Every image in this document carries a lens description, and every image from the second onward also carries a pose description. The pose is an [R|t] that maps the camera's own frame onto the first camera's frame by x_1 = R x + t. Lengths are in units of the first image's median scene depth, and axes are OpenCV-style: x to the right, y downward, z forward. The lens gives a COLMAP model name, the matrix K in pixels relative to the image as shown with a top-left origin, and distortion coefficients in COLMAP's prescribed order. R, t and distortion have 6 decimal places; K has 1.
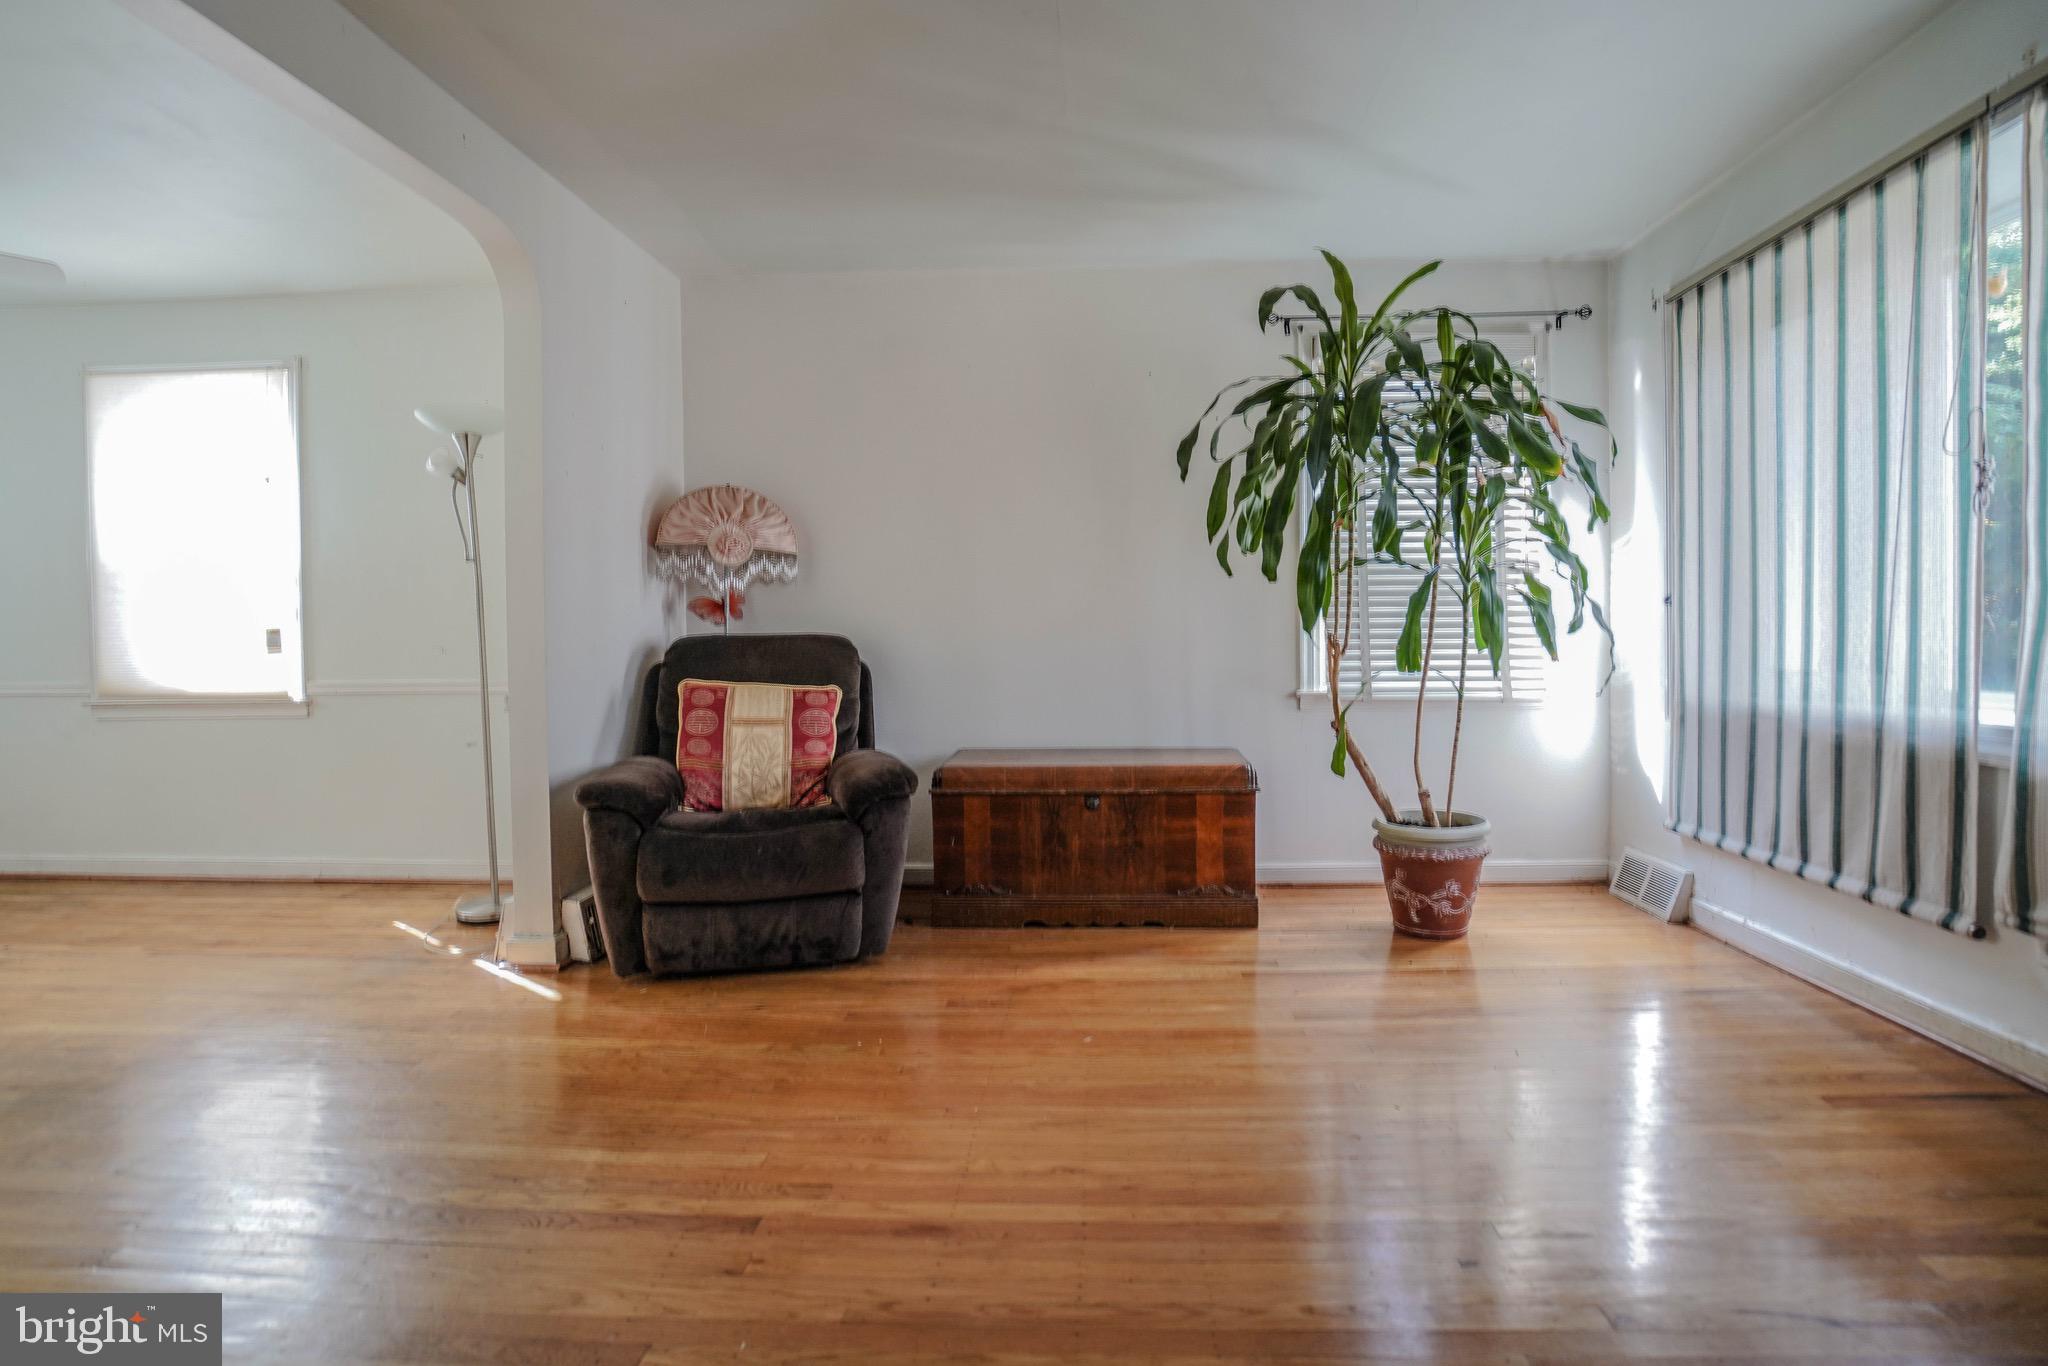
lens RADIAL K [[970.6, 0, 1089.7], [0, 970.6, 668.1], [0, 0, 1]] dist [-0.057196, 0.019481]
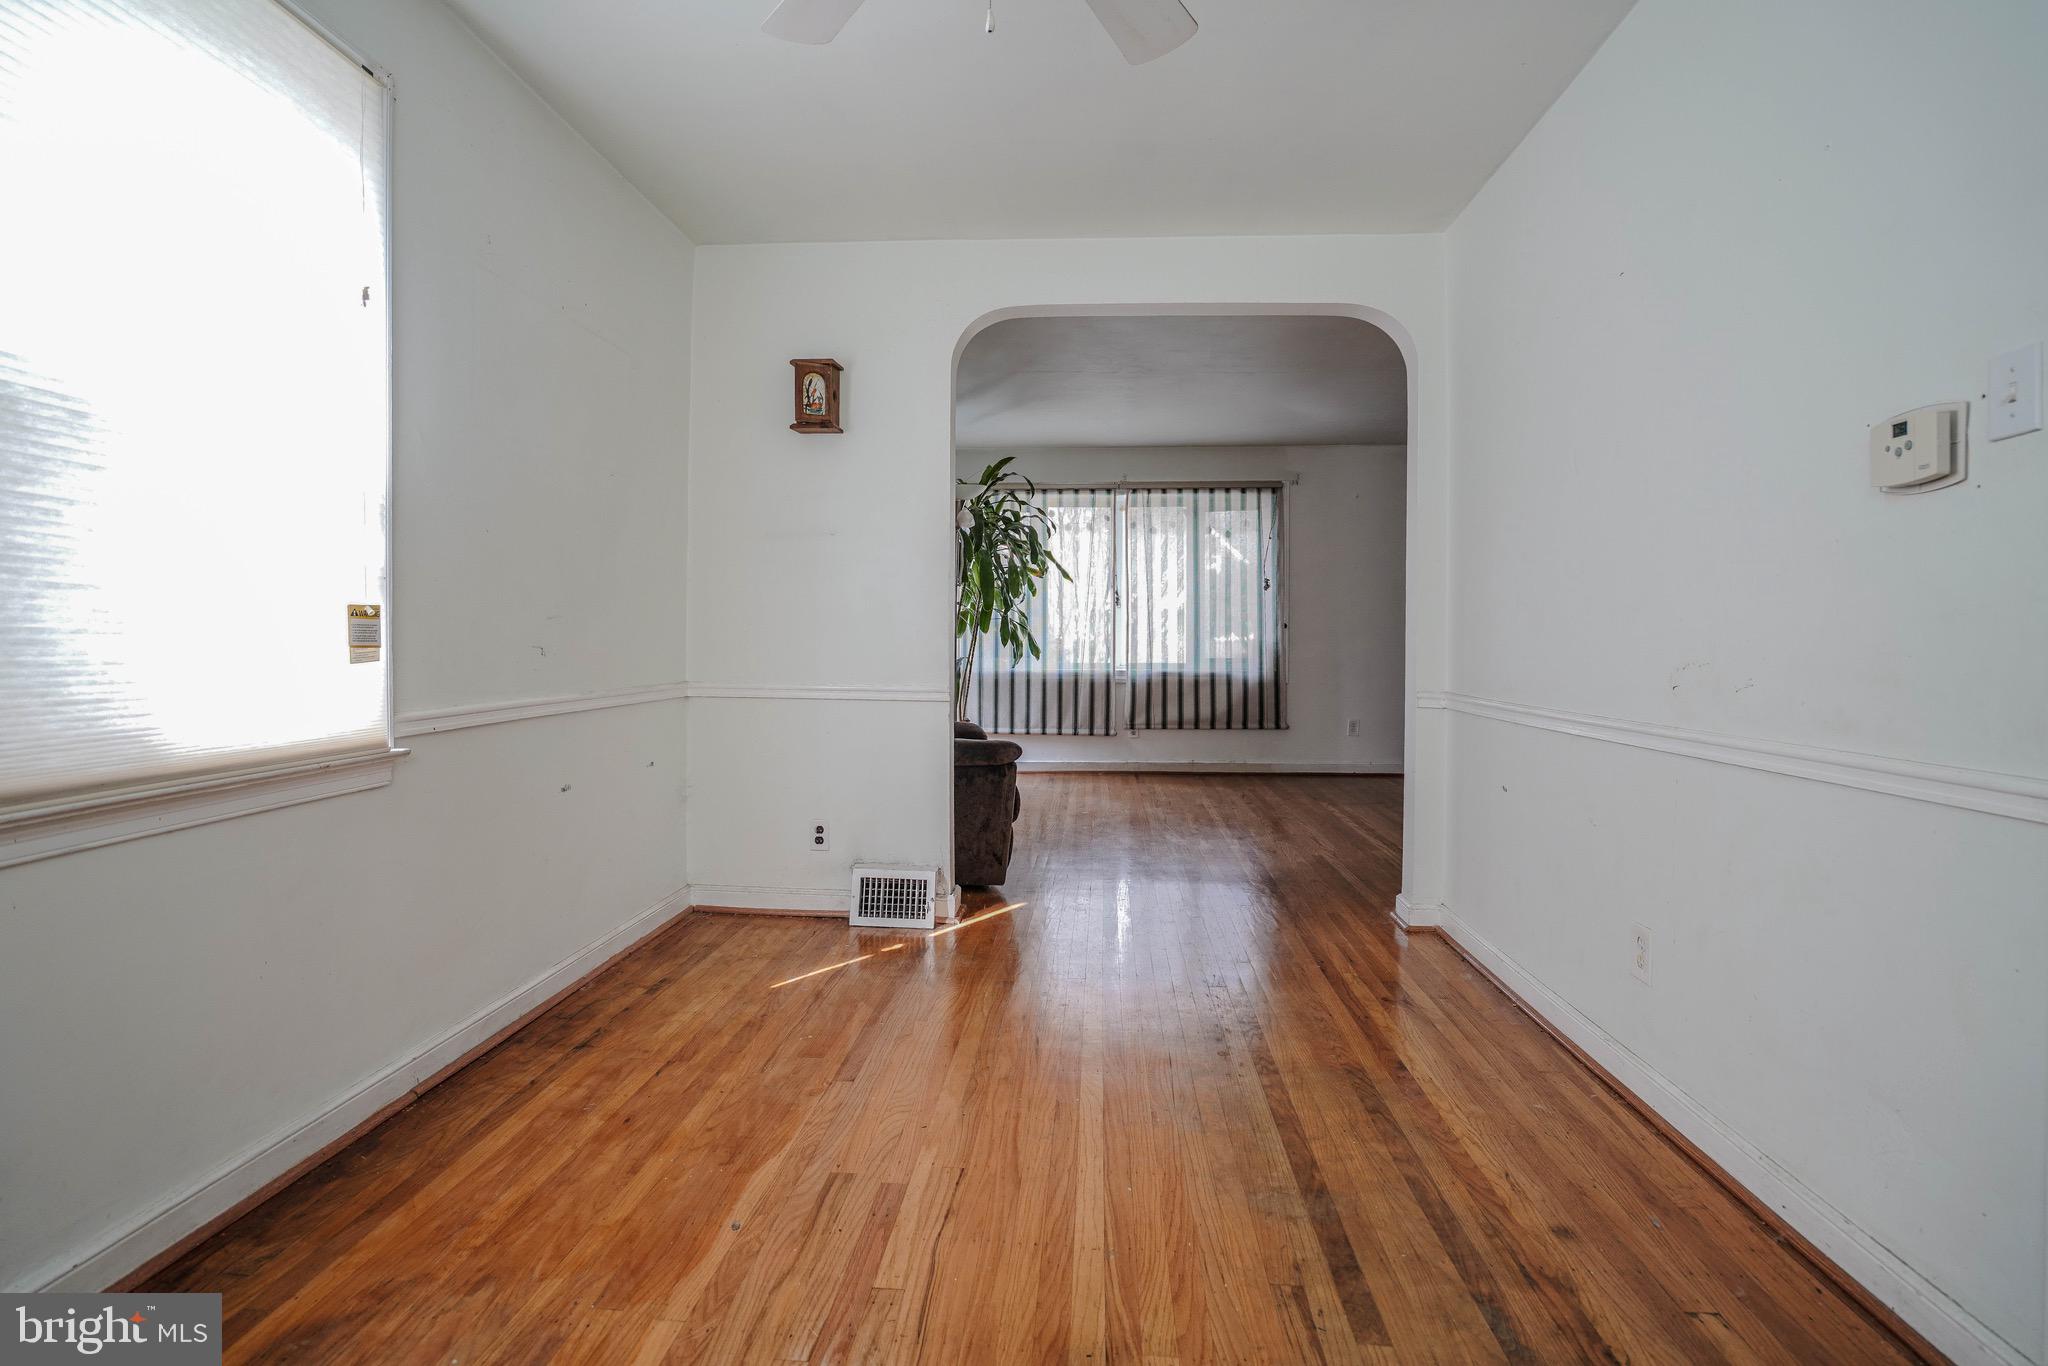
lens RADIAL K [[970.6, 0, 1006.5], [0, 970.6, 654.9], [0, 0, 1]] dist [-0.057196, 0.019481]
pose [[0.045674, -0.004915, 0.998944, -1.658638], [0.027370, 0.999619, 0.003667, -0.011755], [-0.998581, 0.027173, 0.045791, 0.815348]]
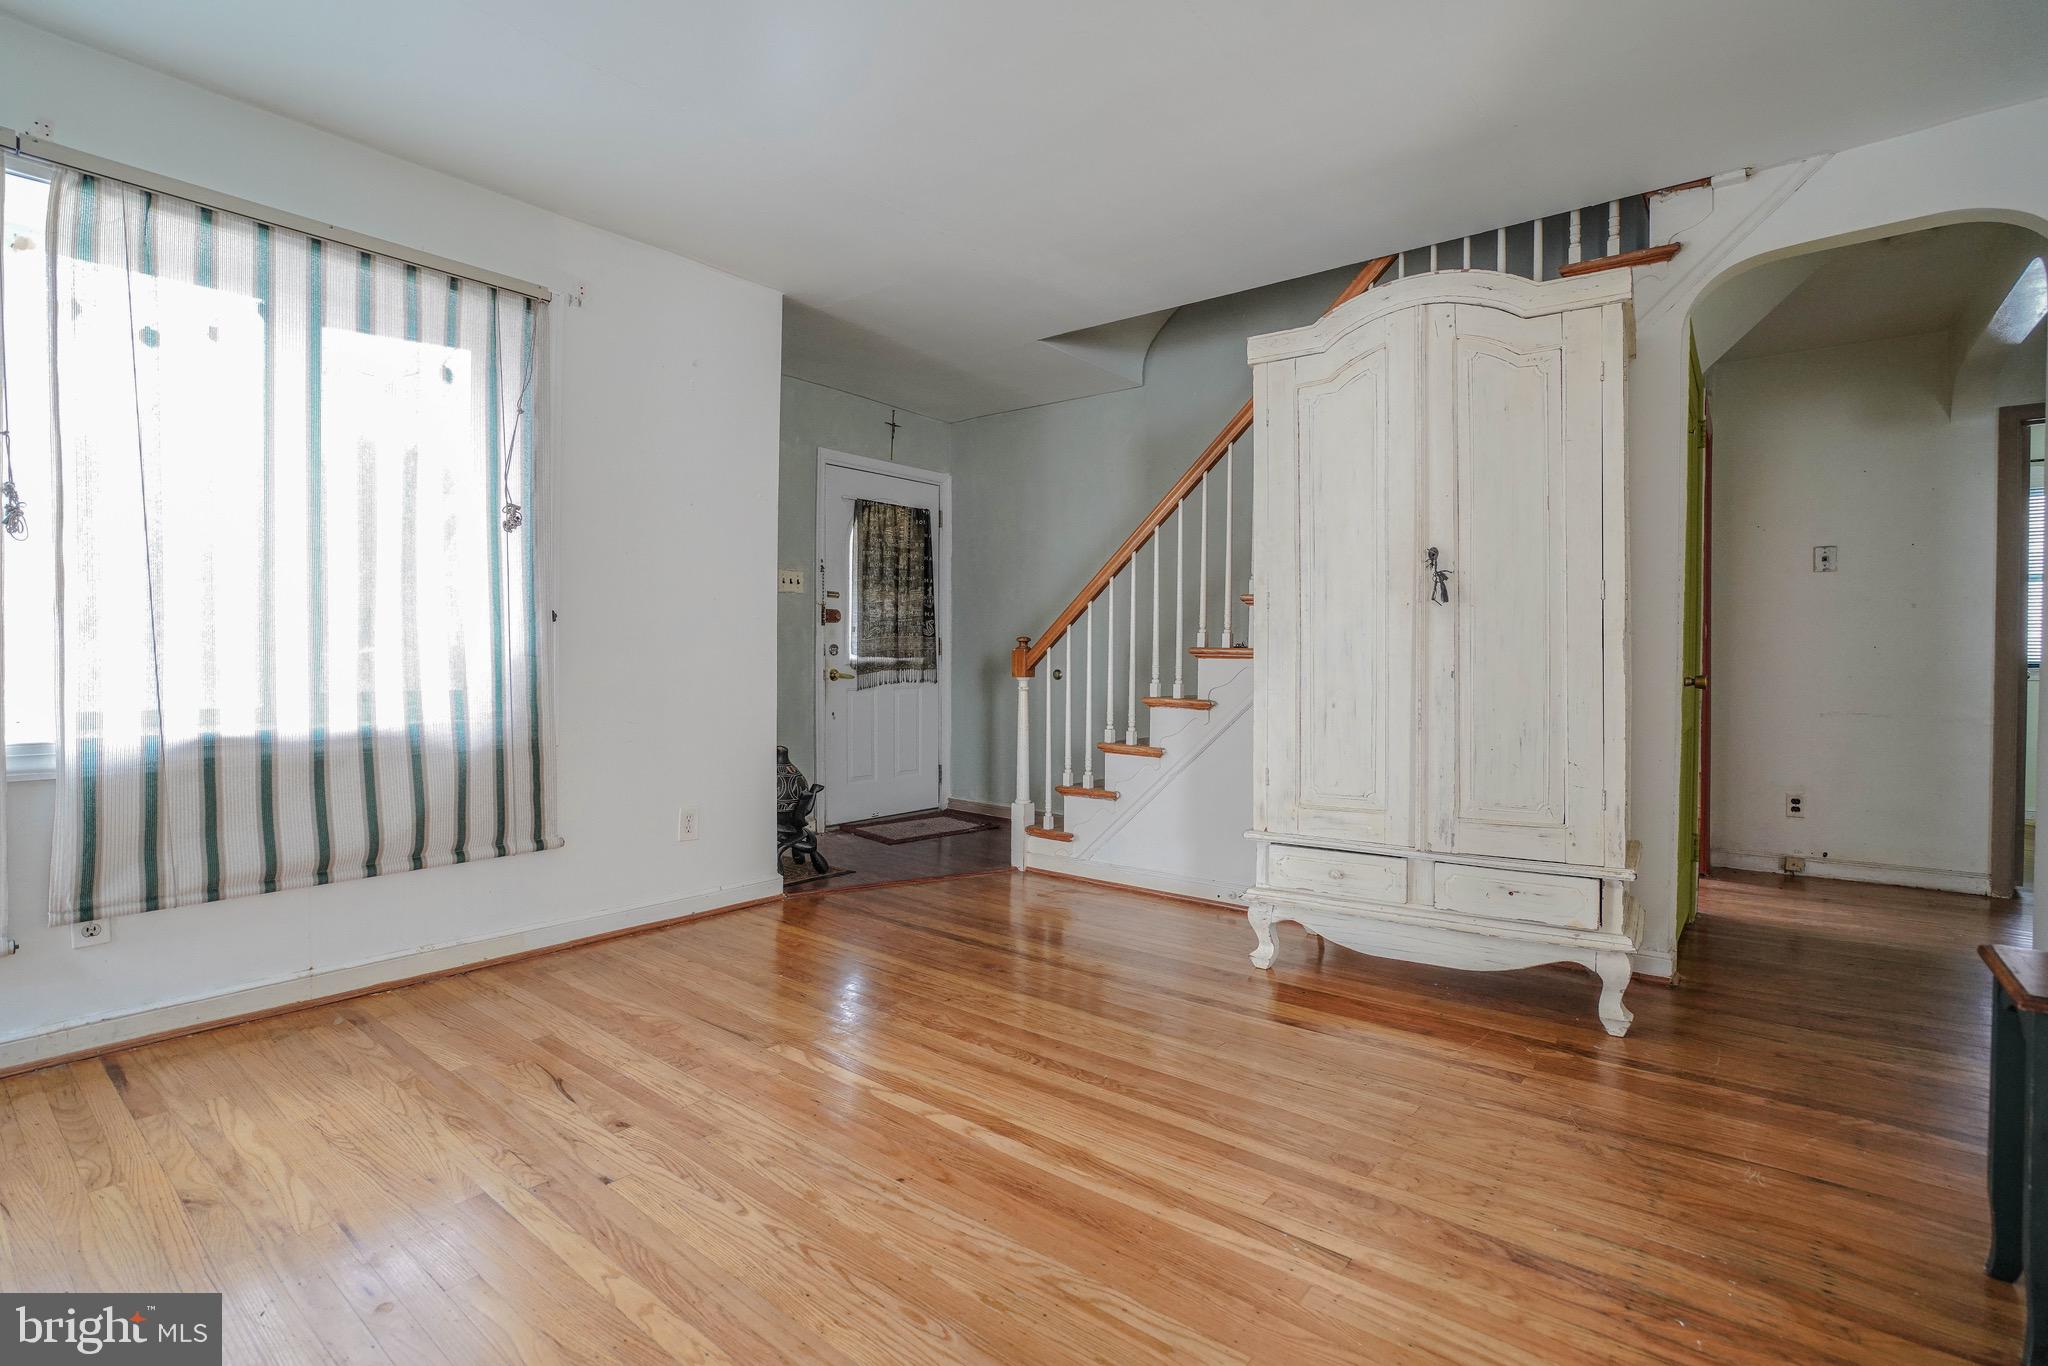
lens RADIAL K [[970.6, 0, 1043.6], [0, 970.6, 660.9], [0, 0, 1]] dist [-0.057196, 0.019481]
pose [[-0.811556, 0.005967, 0.584244, -0.354858], [0.022249, 0.999538, 0.020696, -0.015579], [-0.583851, 0.029795, -0.811314, 0.778382]]
